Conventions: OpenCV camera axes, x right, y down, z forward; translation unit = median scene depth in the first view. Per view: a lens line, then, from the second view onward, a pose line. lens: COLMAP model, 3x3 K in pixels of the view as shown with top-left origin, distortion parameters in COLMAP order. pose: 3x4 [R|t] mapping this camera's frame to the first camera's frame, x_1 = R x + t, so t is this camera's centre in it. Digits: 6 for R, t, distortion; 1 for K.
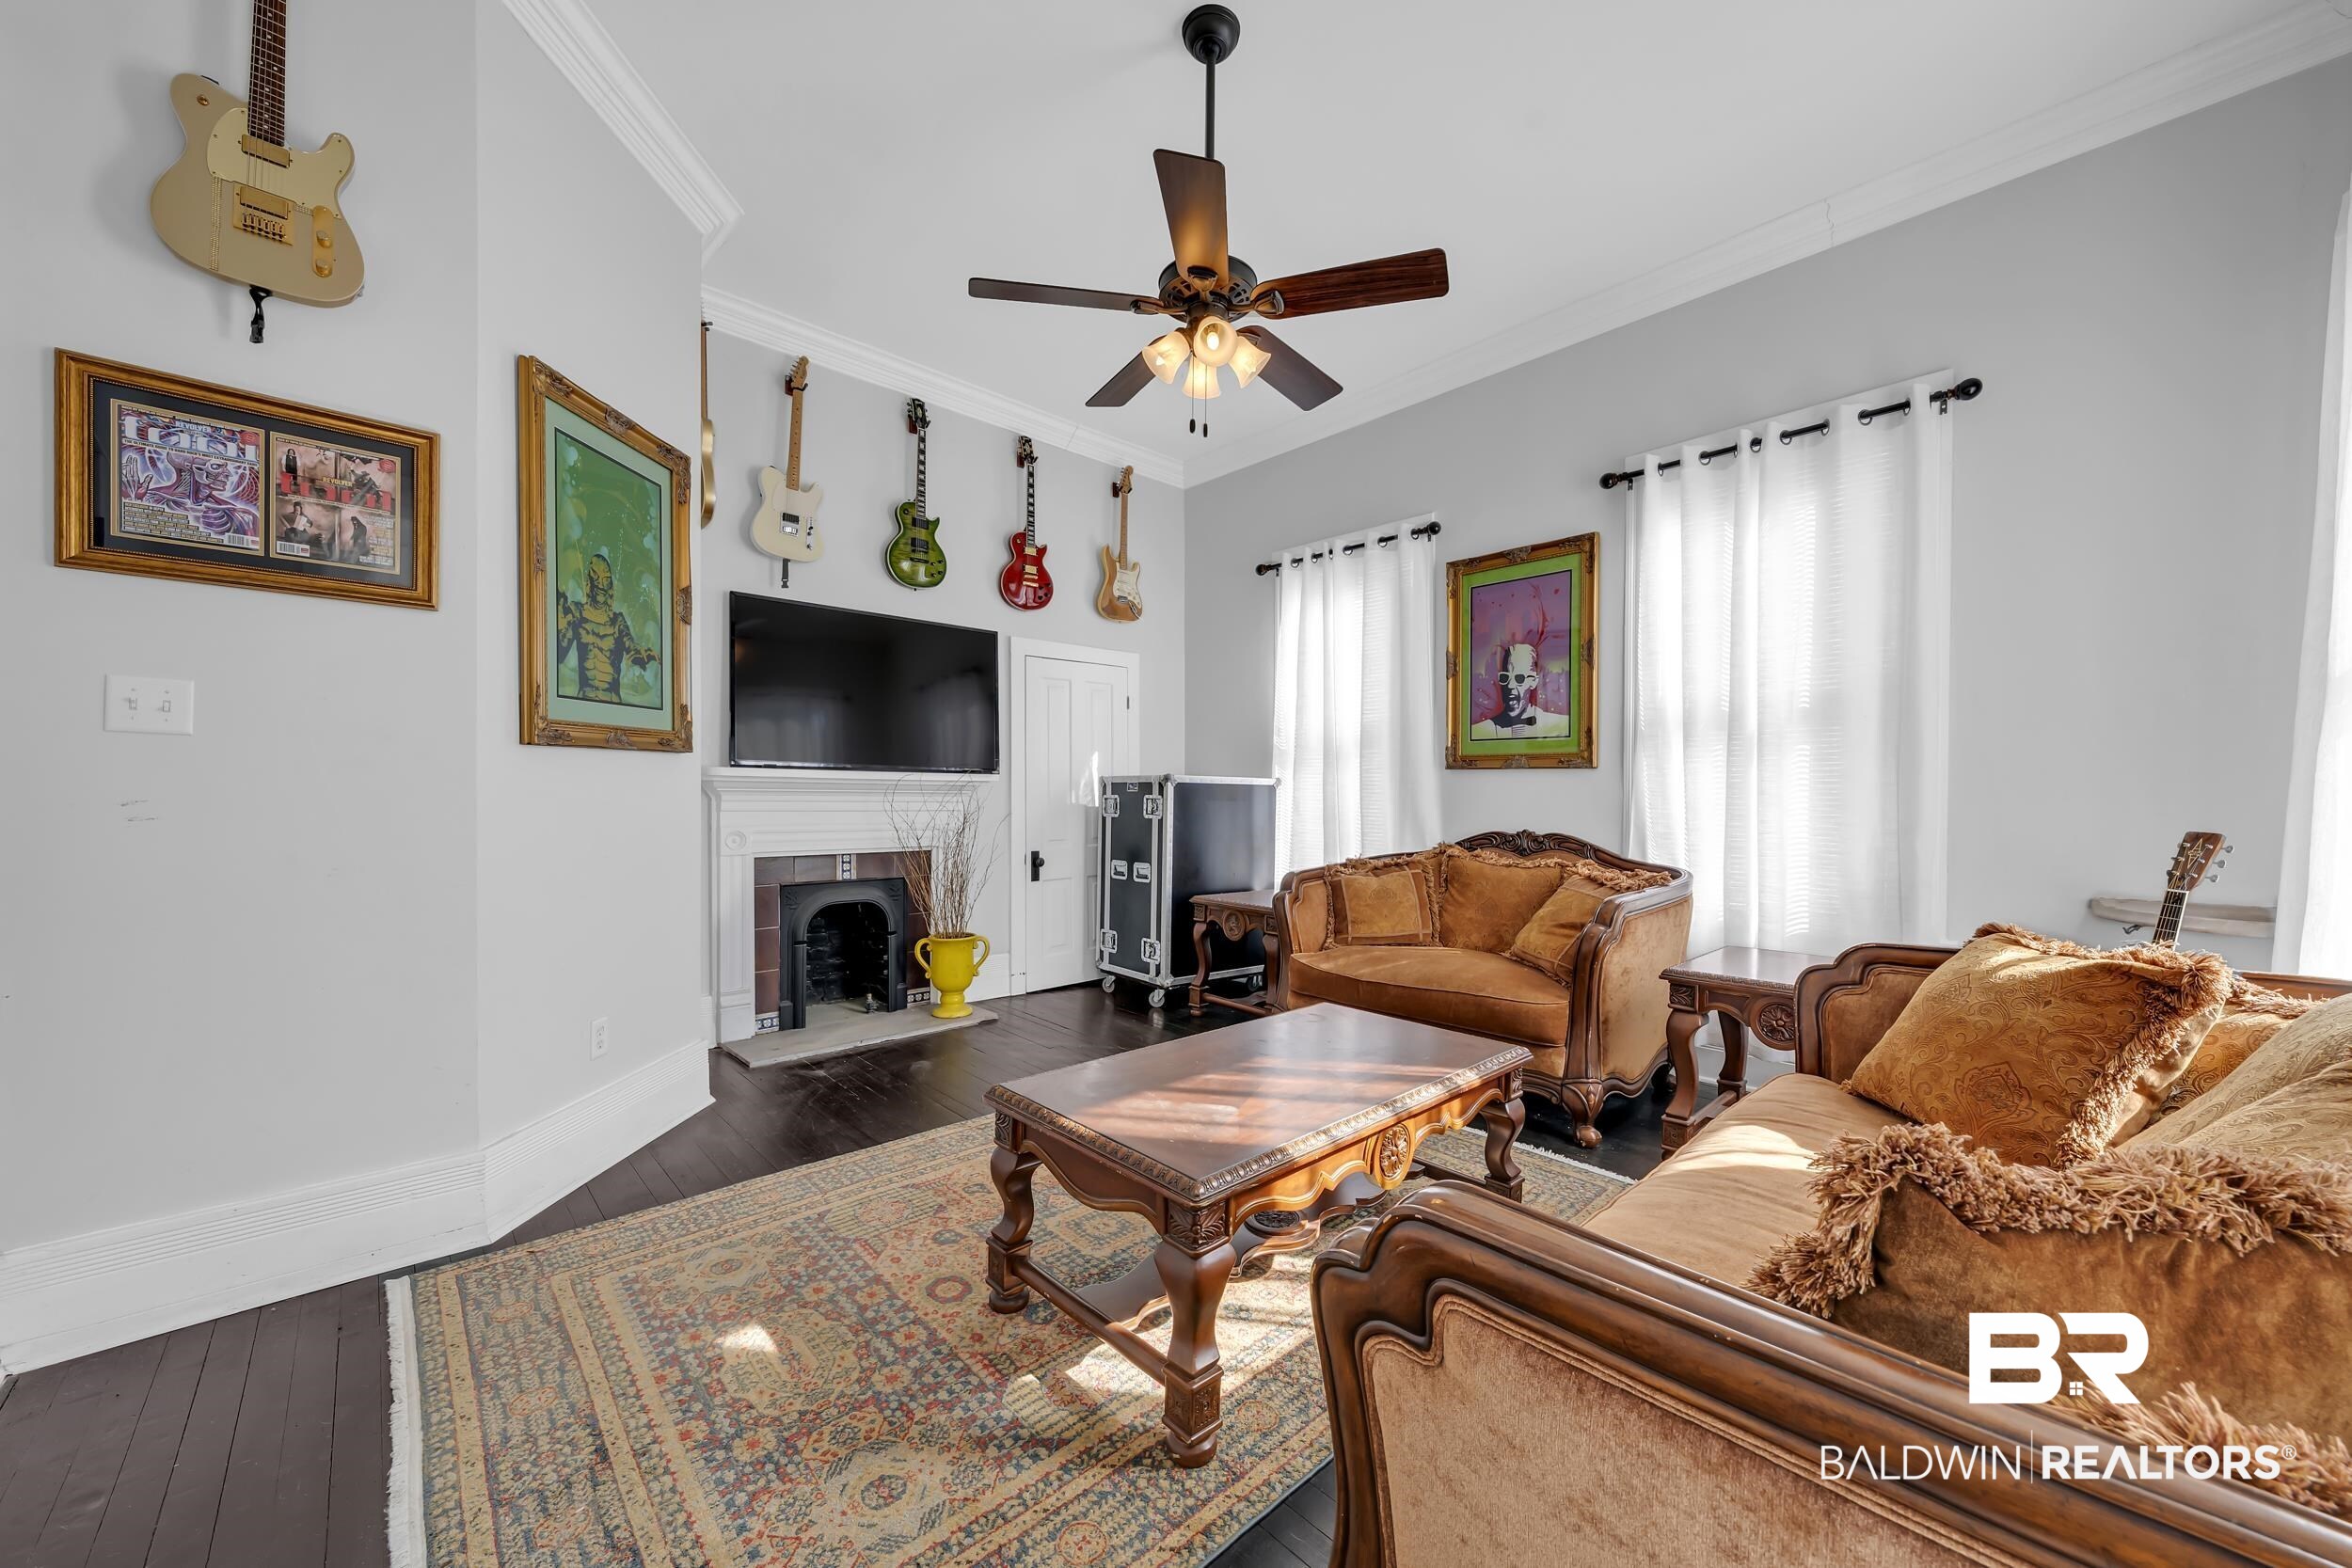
lens RADIAL K [[863.1, 0, 1176.4], [0, 863.1, 798.5], [0, 0, 1]] dist [0.007012, -0.000026]
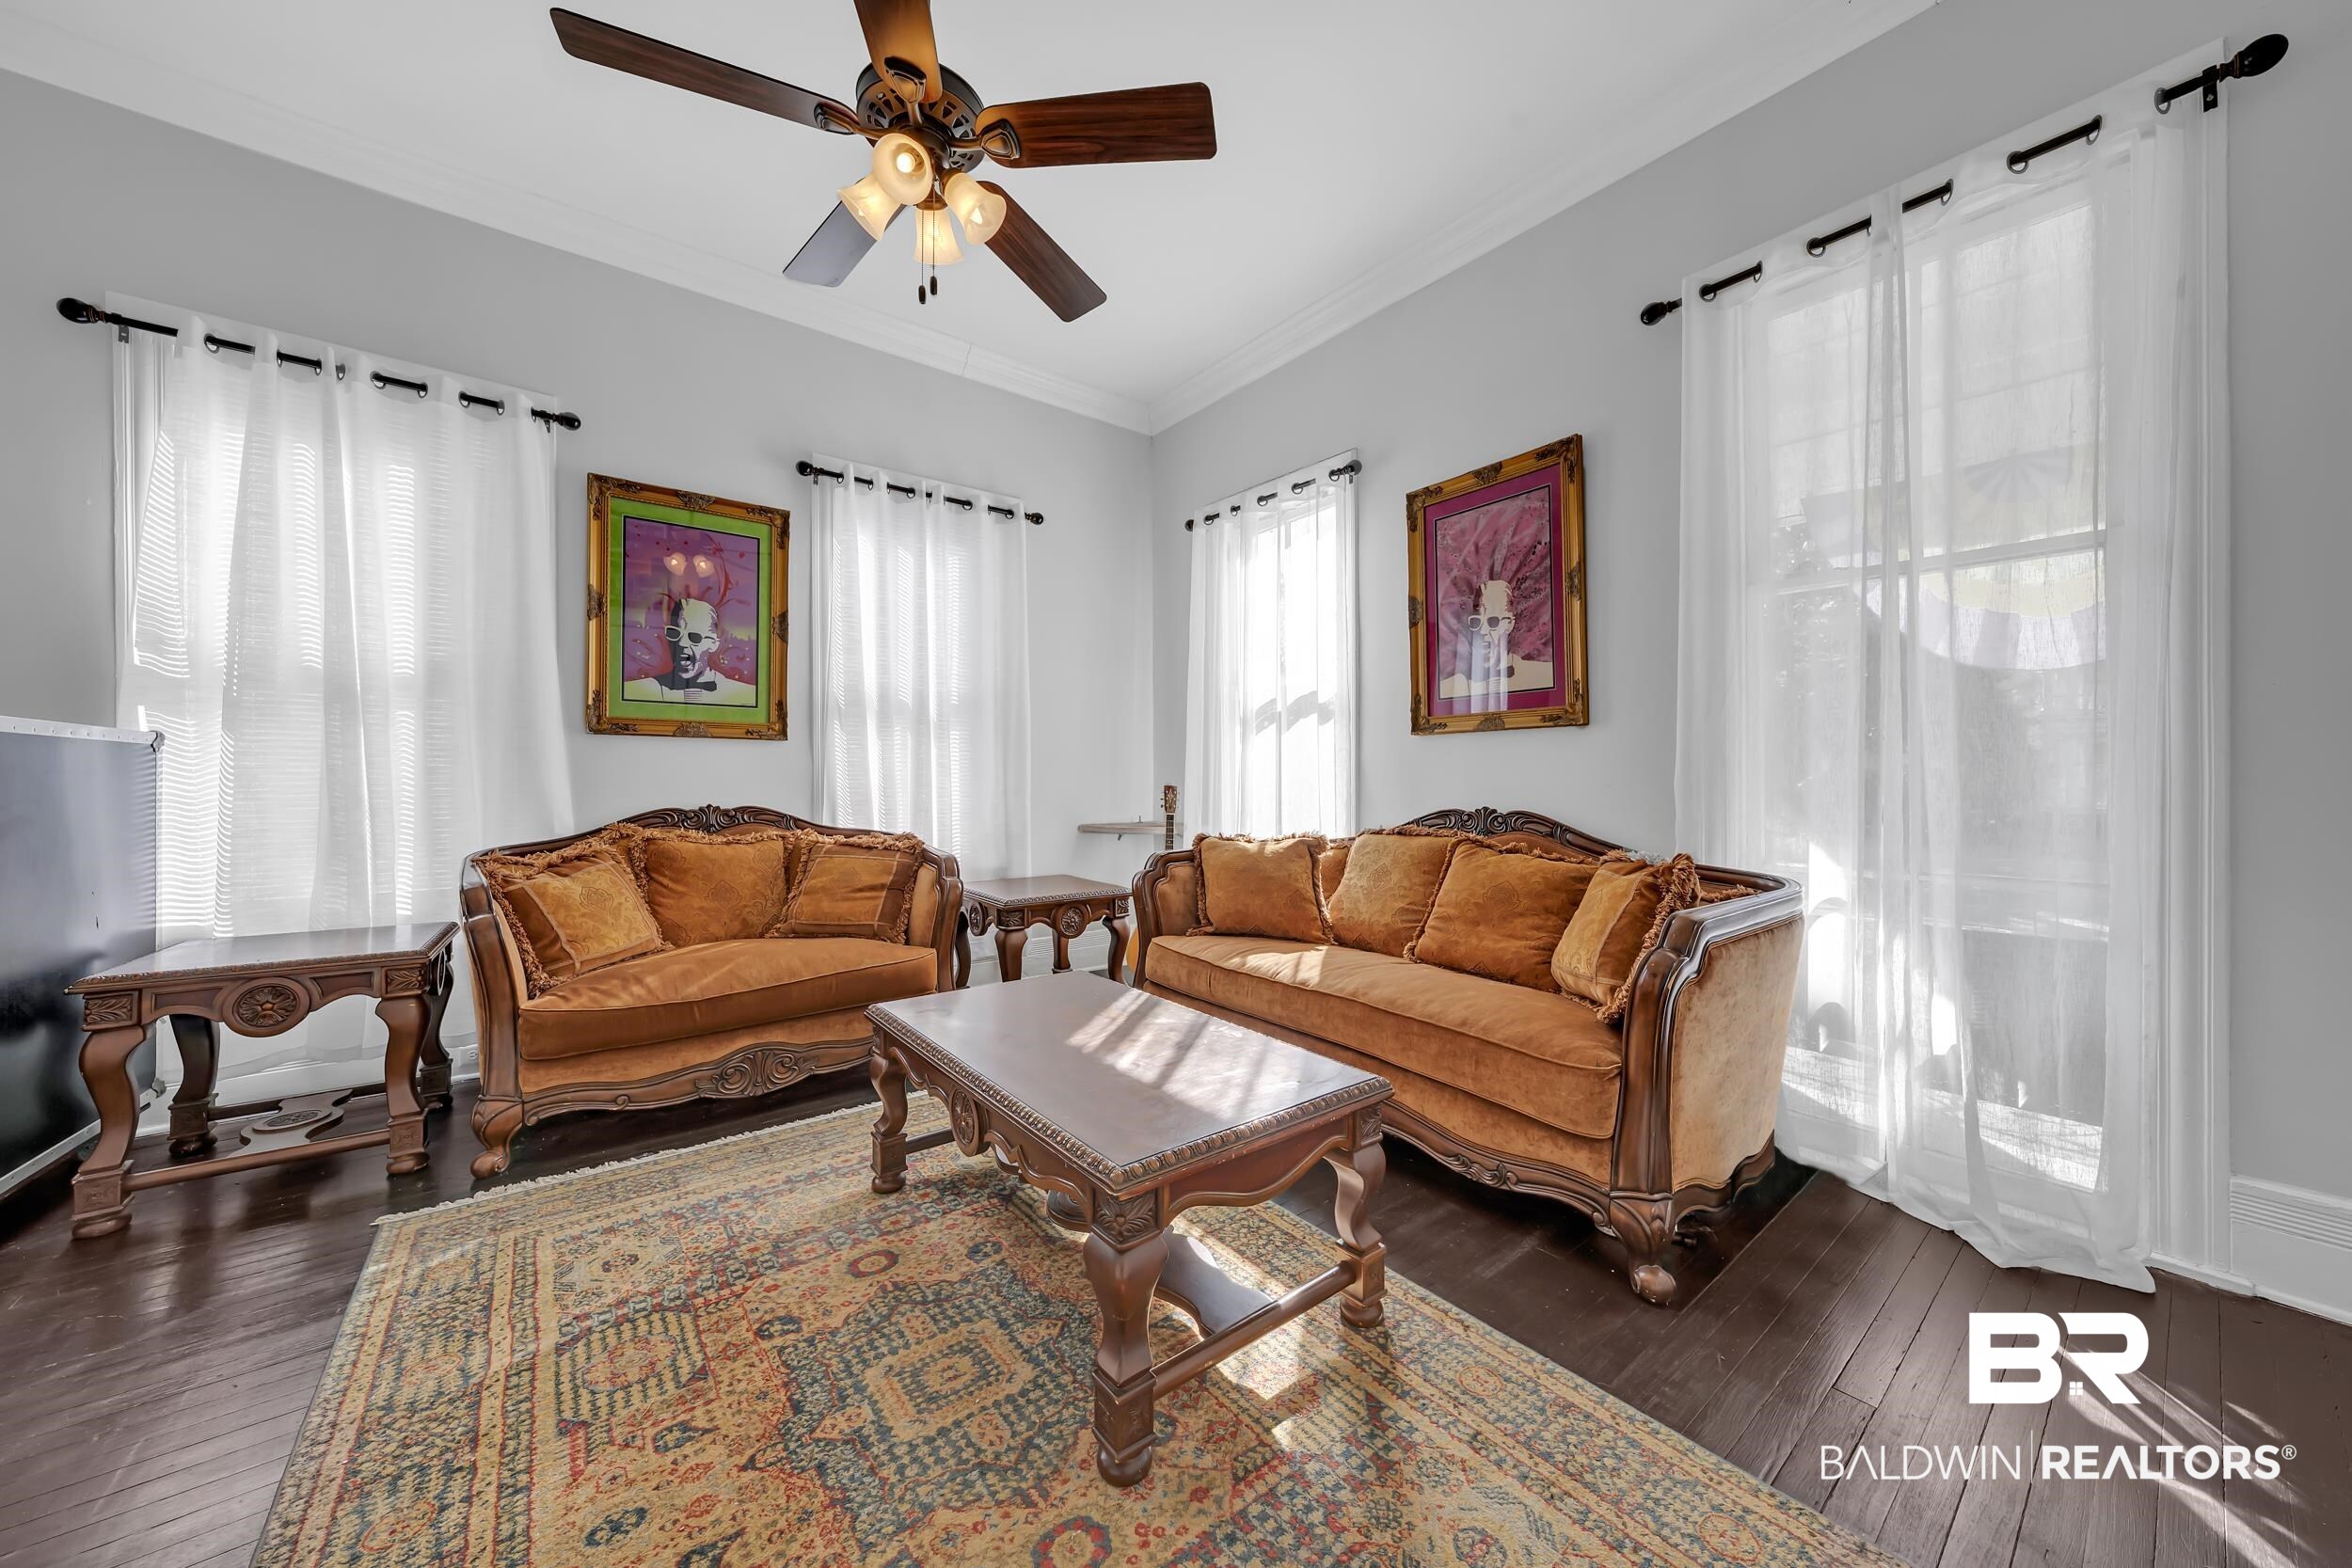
lens RADIAL K [[810.2, 0, 1176.2], [0, 810.2, 773.7], [0, 0, 1]] dist [0.000807, 0.000163]
pose [[0.086998, -0.002628, 0.996205, -0.431164], [0.002867, 0.999993, 0.002387, 0.003552], [-0.996204, 0.002648, 0.087005, 0.450135]]
